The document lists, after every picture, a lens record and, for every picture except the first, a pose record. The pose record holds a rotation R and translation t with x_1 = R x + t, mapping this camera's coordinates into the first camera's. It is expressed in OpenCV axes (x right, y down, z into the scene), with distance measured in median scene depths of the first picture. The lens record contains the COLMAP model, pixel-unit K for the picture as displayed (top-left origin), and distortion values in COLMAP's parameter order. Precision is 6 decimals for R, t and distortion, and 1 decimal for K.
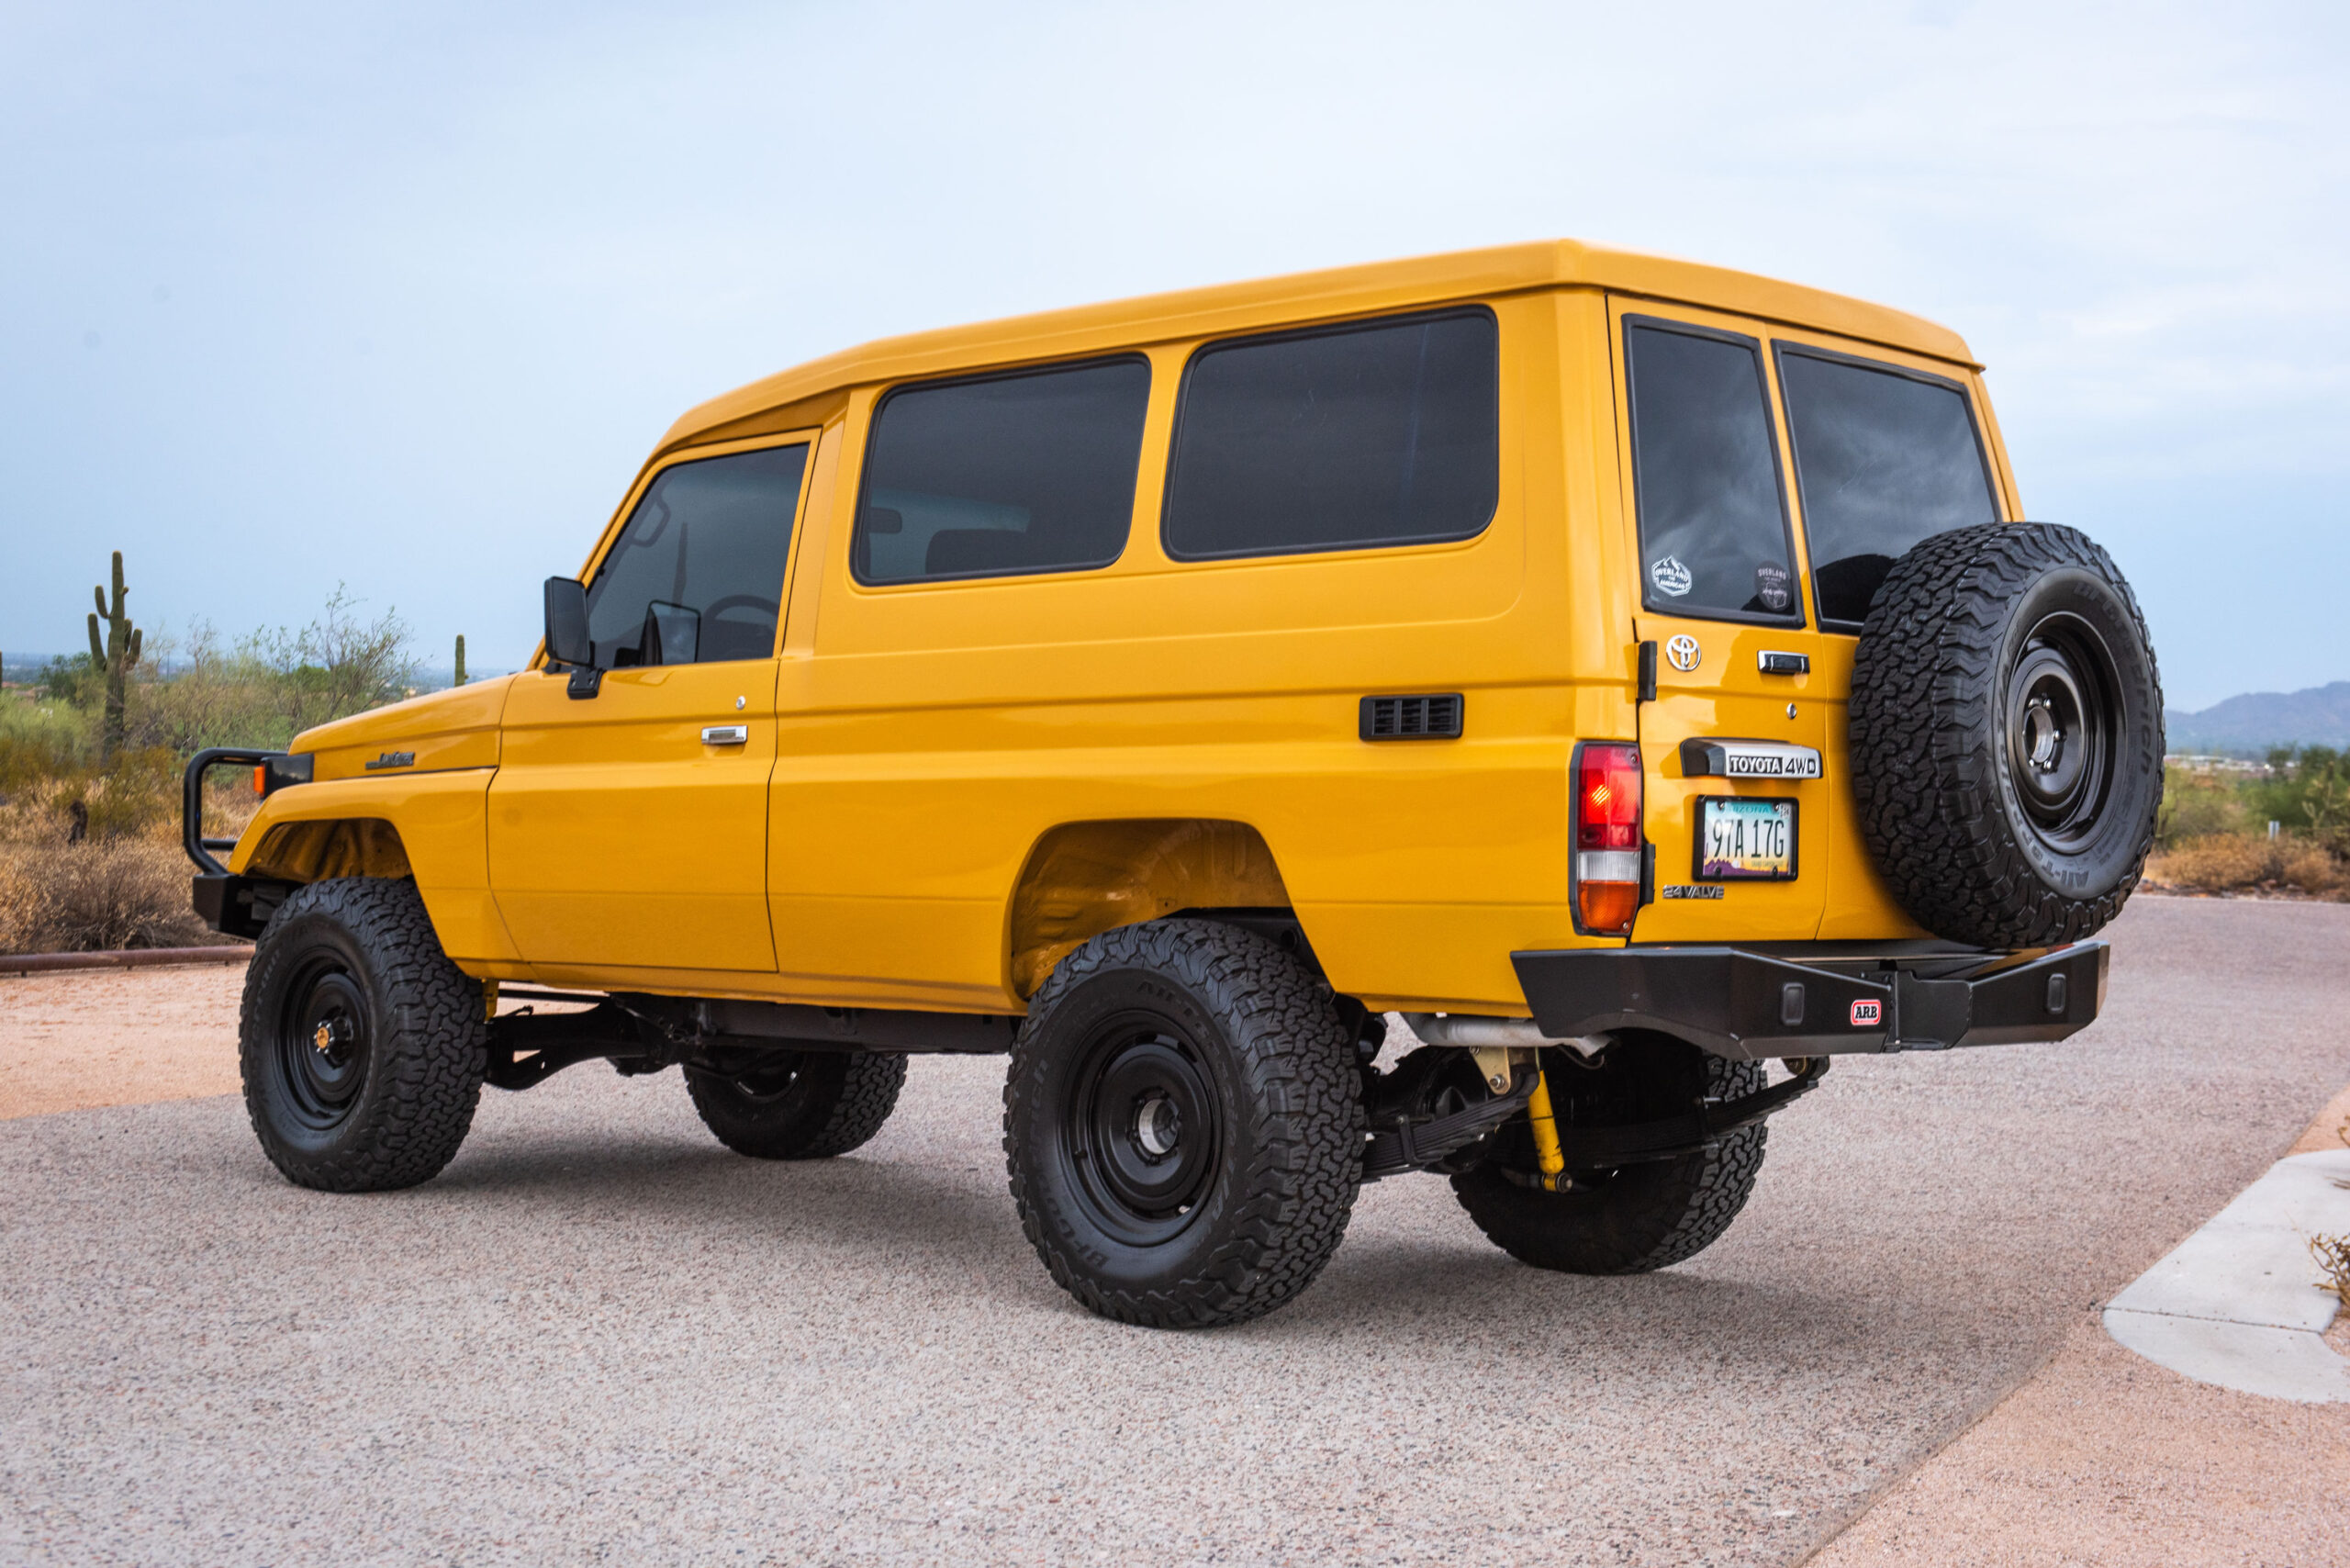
lens RADIAL K [[3577.6, 0, 1156.9], [0, 3577.6, 789.4], [0, 0, 1]] dist [0.105954, 0.000000]
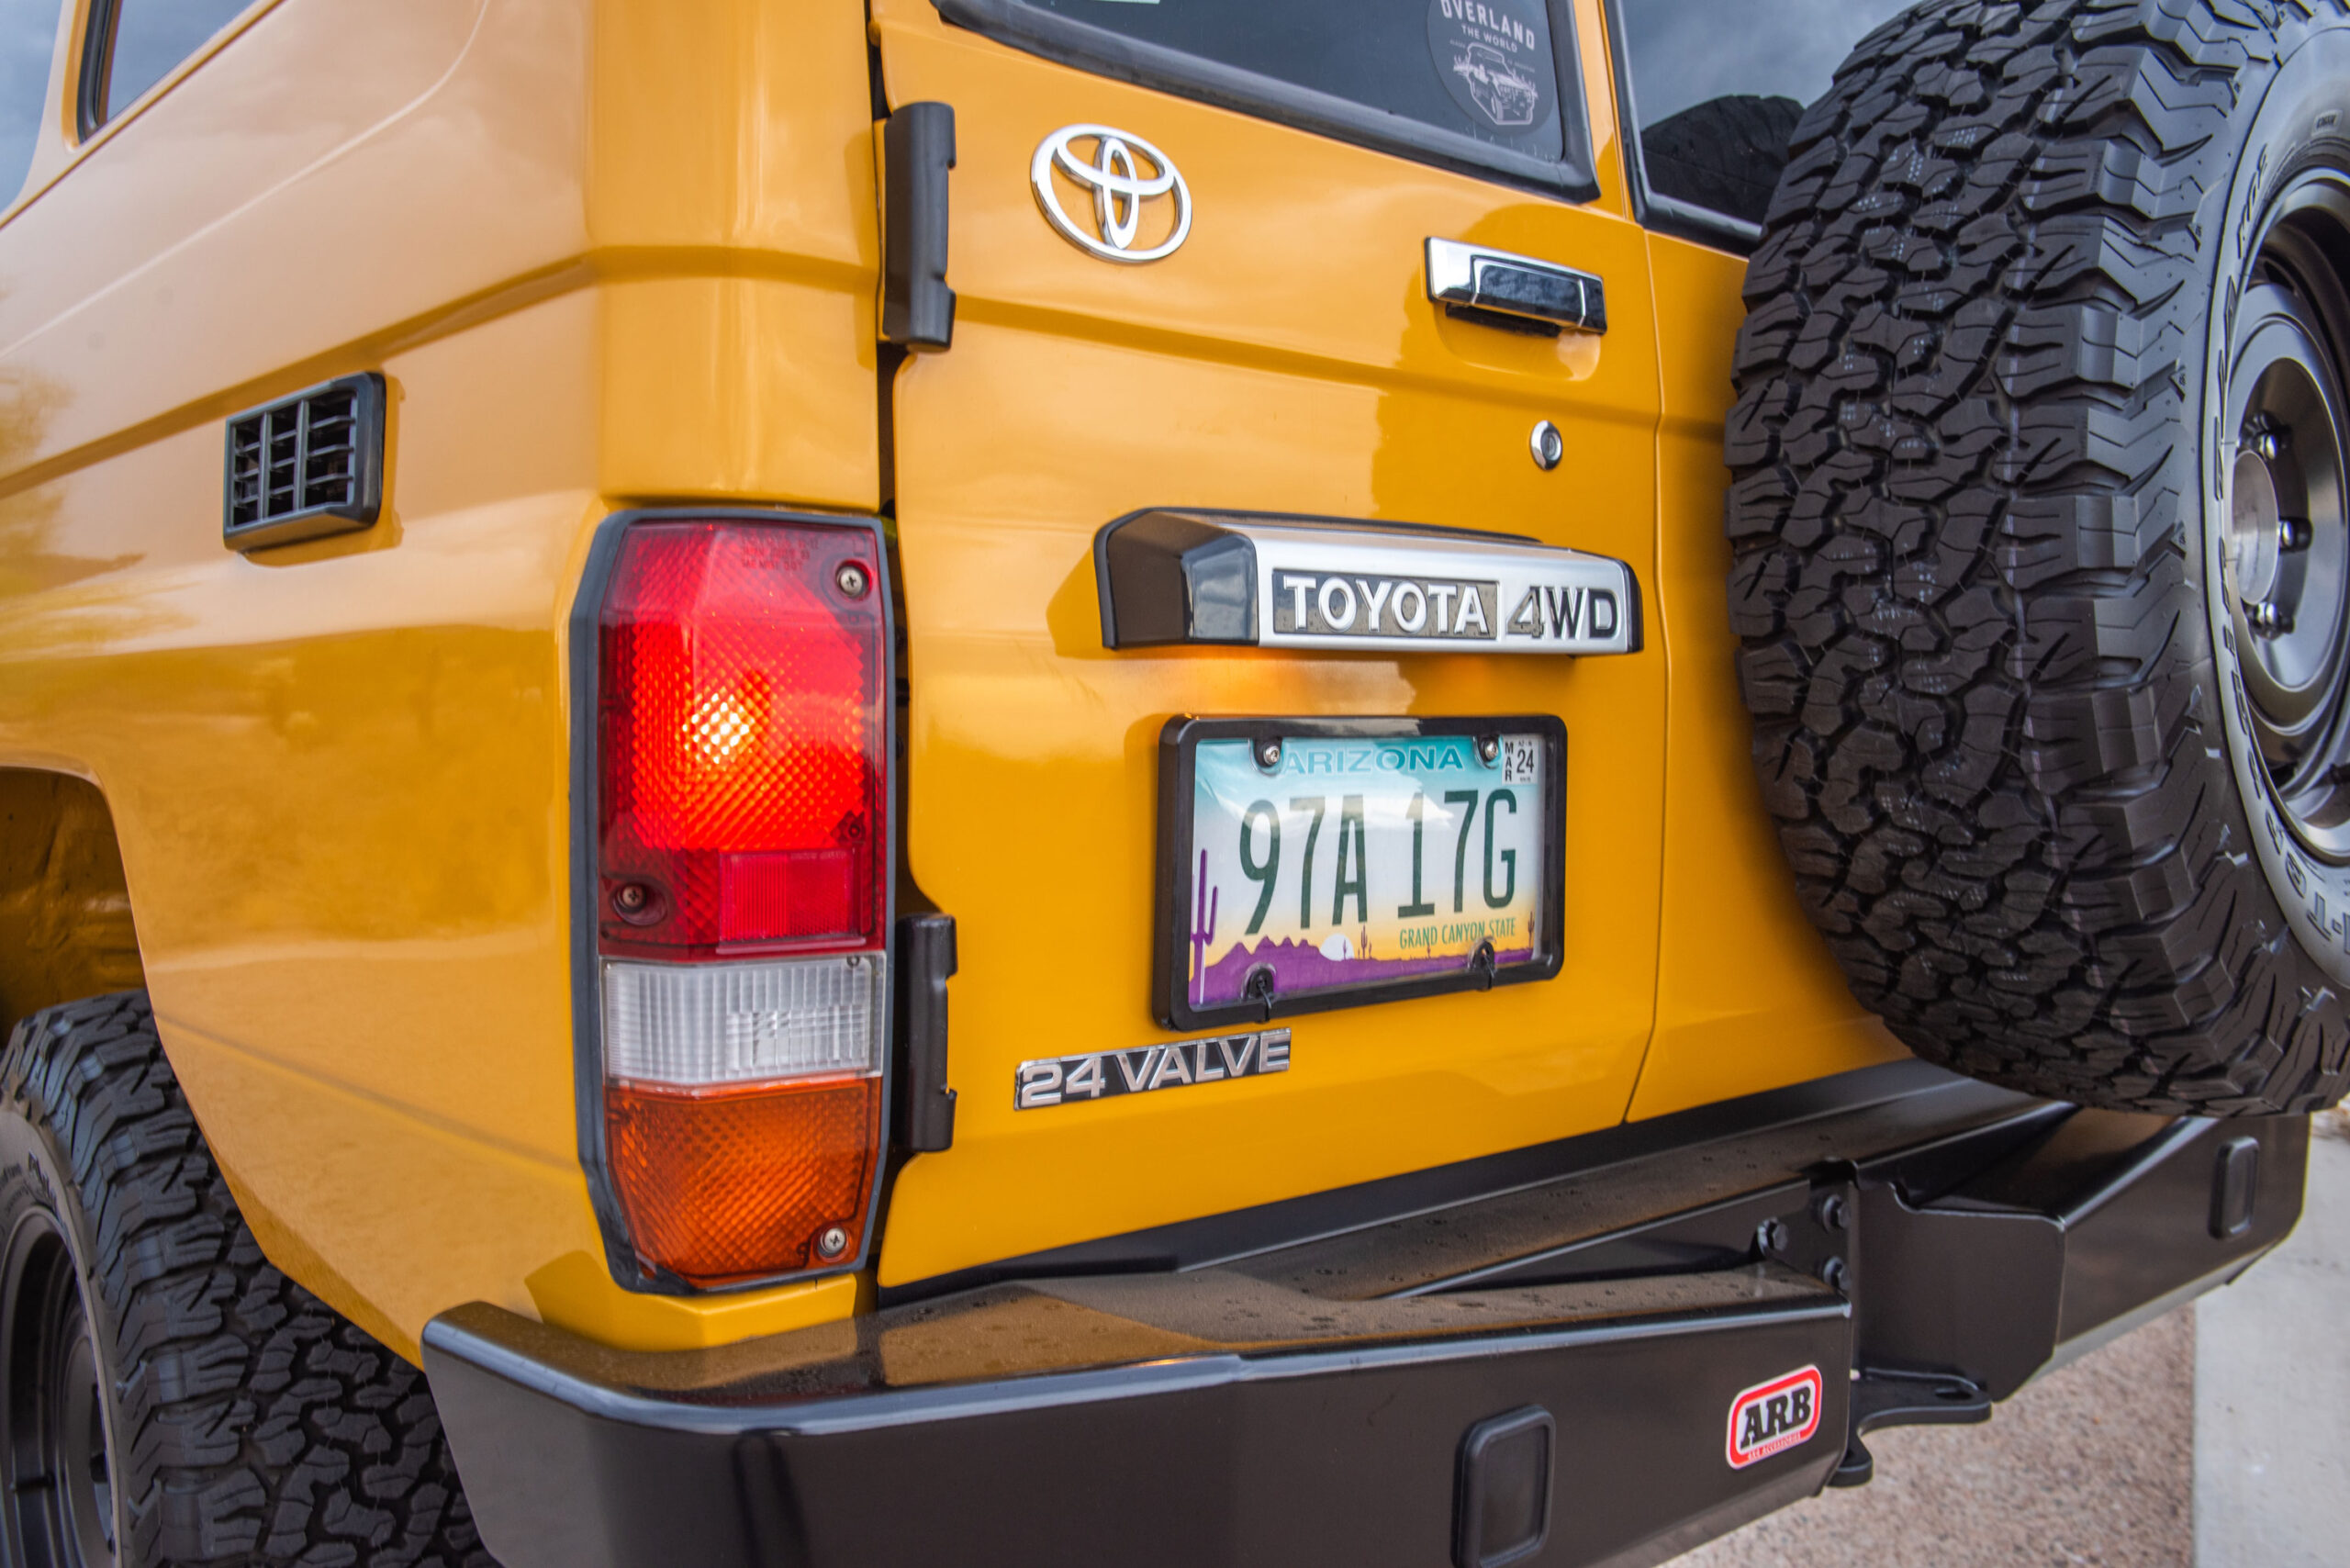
lens RADIAL K [[2006.3, 0, 1190.5], [0, 2006.3, 785.6], [0, 0, 1]] dist [-0.018465, 0.015216]
pose [[0.997774, -0.005524, -0.066454, 0.156278], [0.009304, 0.998348, 0.056694, -0.001842], [0.066031, -0.057186, 0.996178, 0.814997]]
